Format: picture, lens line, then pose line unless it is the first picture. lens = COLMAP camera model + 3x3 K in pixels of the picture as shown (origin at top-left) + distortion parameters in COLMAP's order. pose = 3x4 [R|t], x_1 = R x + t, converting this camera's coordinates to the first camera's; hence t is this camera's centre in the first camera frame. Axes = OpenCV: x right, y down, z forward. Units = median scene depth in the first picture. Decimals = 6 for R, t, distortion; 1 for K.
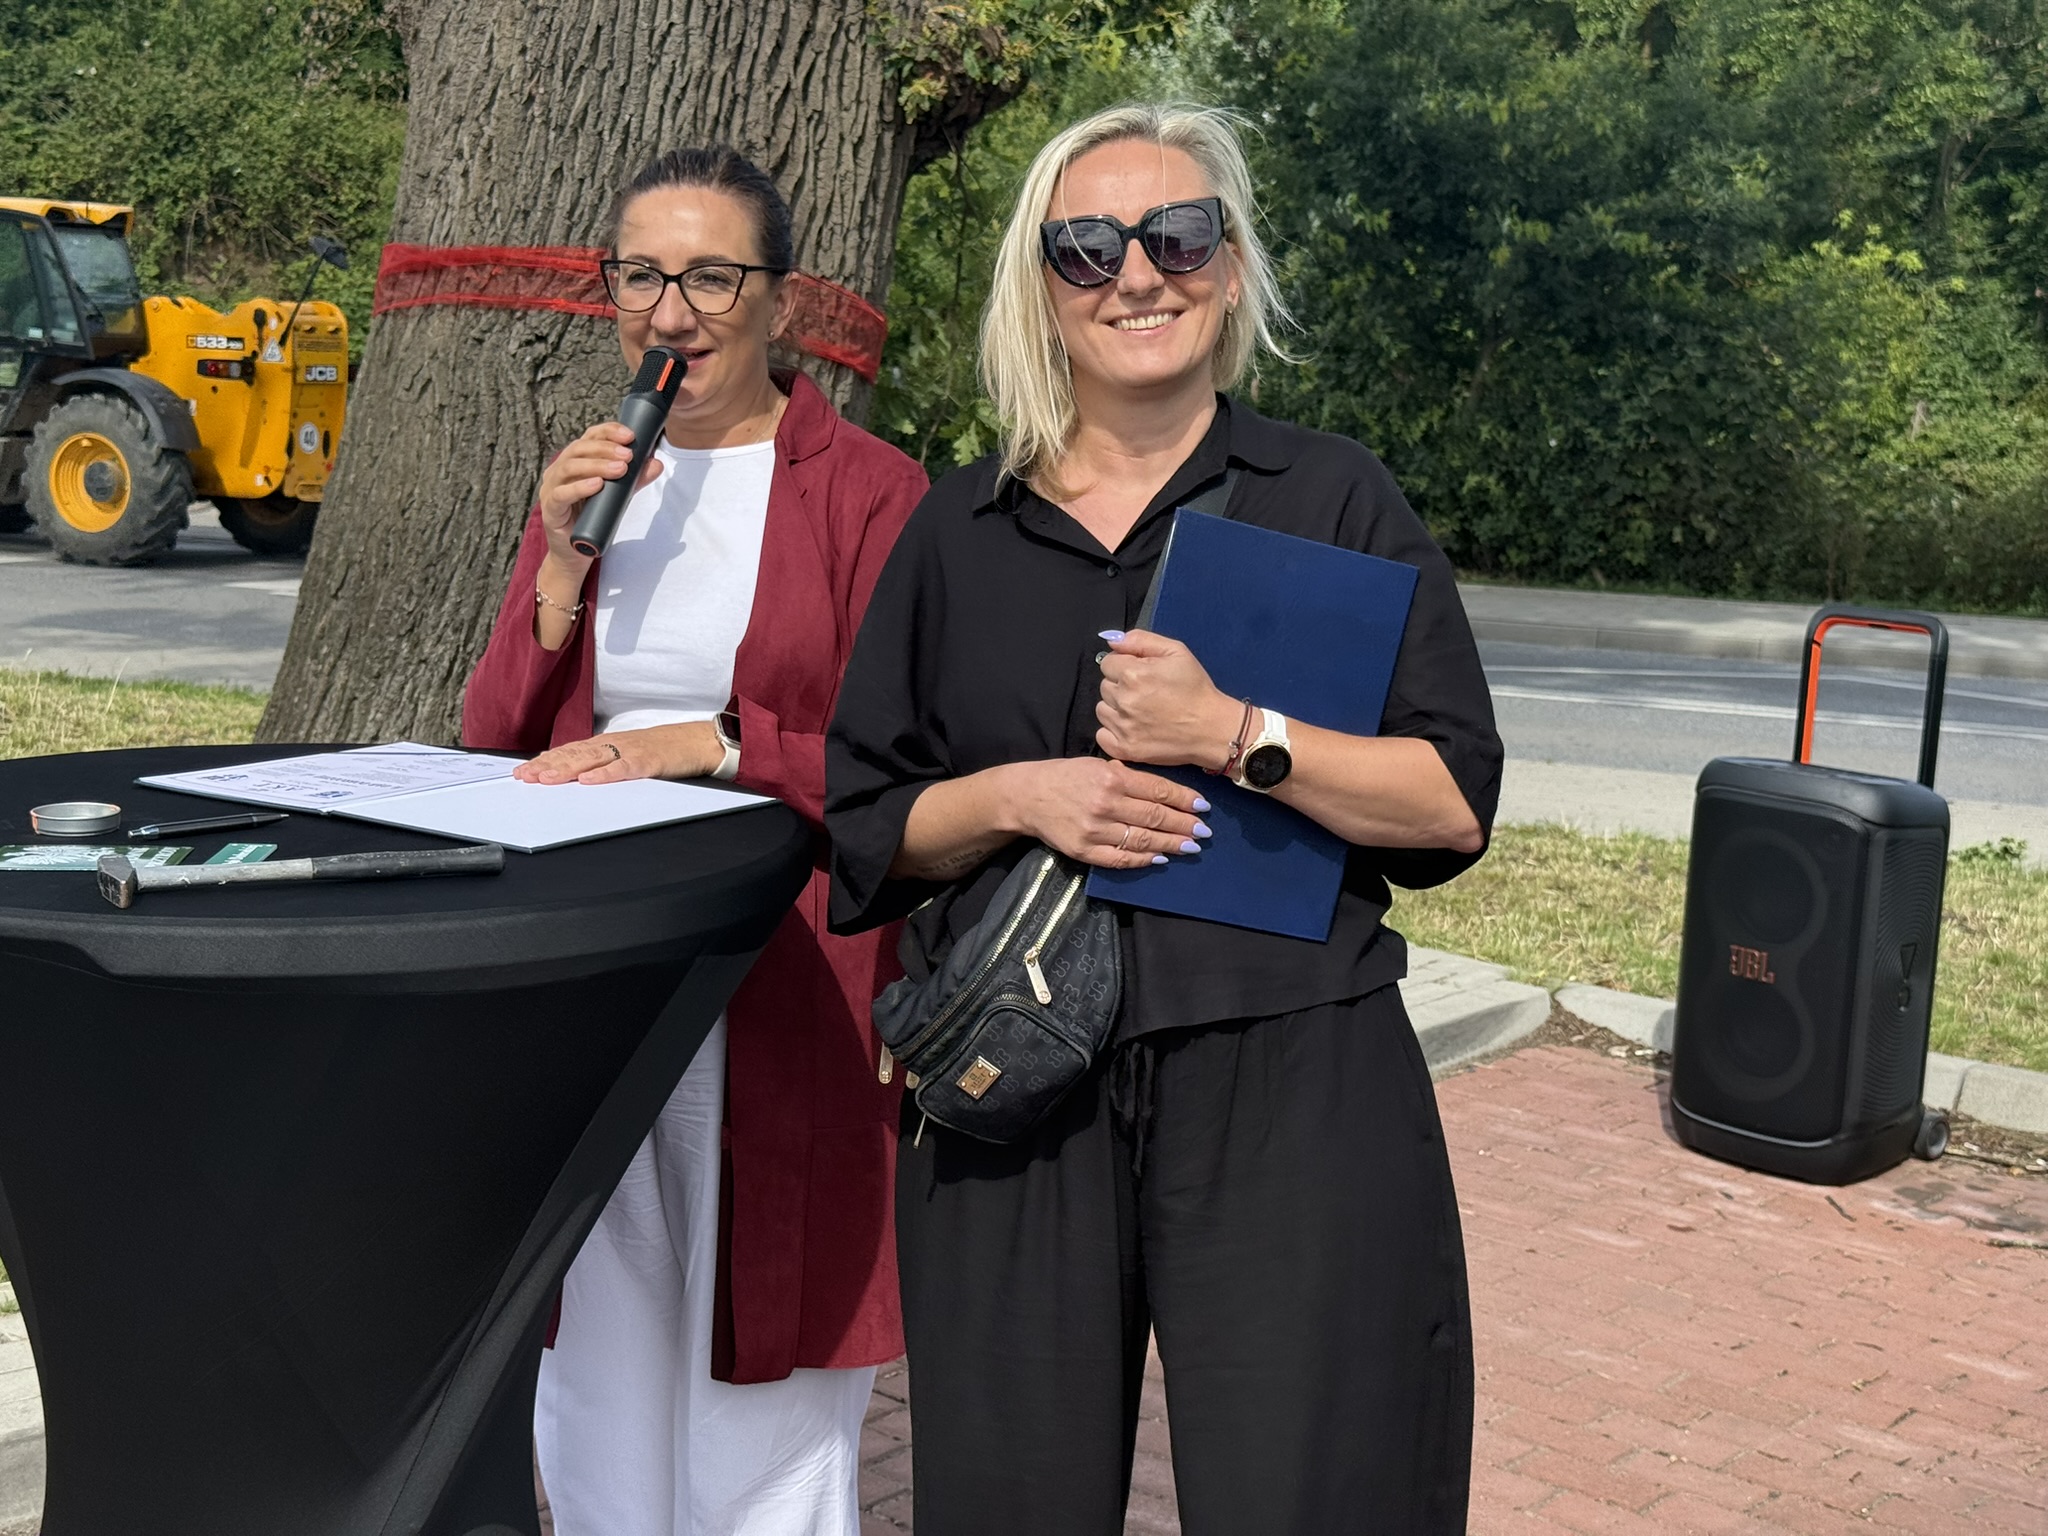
lens RADIAL K [[2821.5, 0, 1025.0], [0, 2821.5, 762.5], [0, 0, 1]] dist [0.210000, -0.477542]
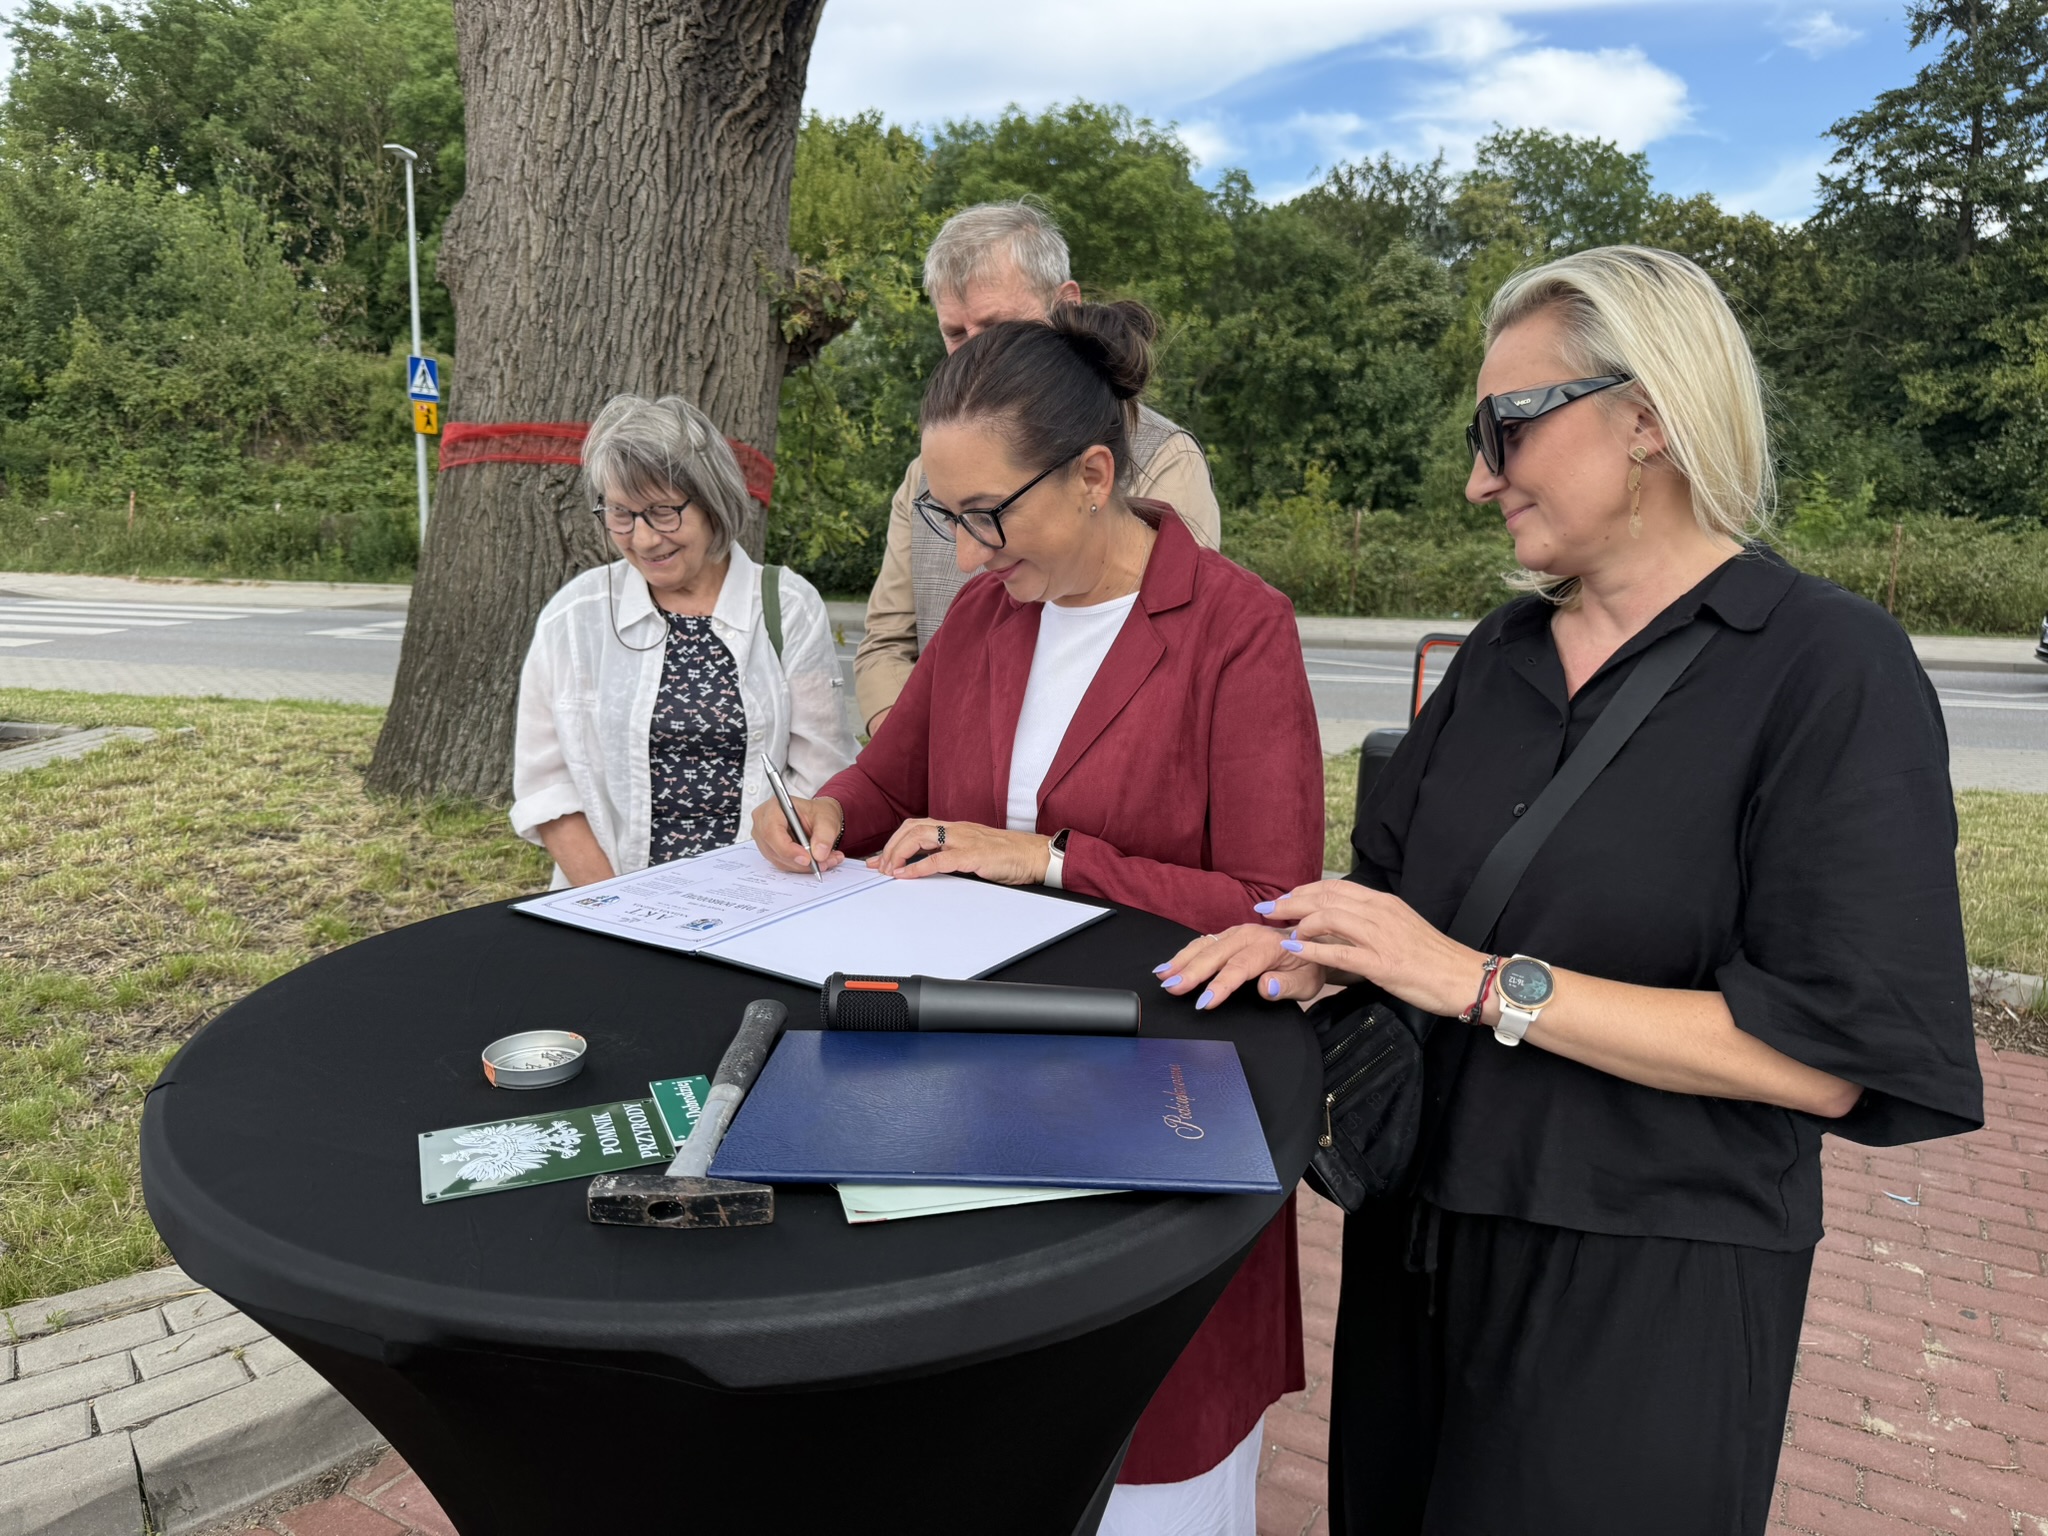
lens RADIAL K [[1446.7, 0, 1032.9], [0, 1446.7, 775.3], [0, 0, 1]] dist [0.013843, -0.021306]
pose [[0.978870, -0.058590, 0.195910, -0.081267], [0.047632, 0.997050, 0.060189, -0.025284], [-0.198859, -0.049586, 0.978773, 0.170573]]
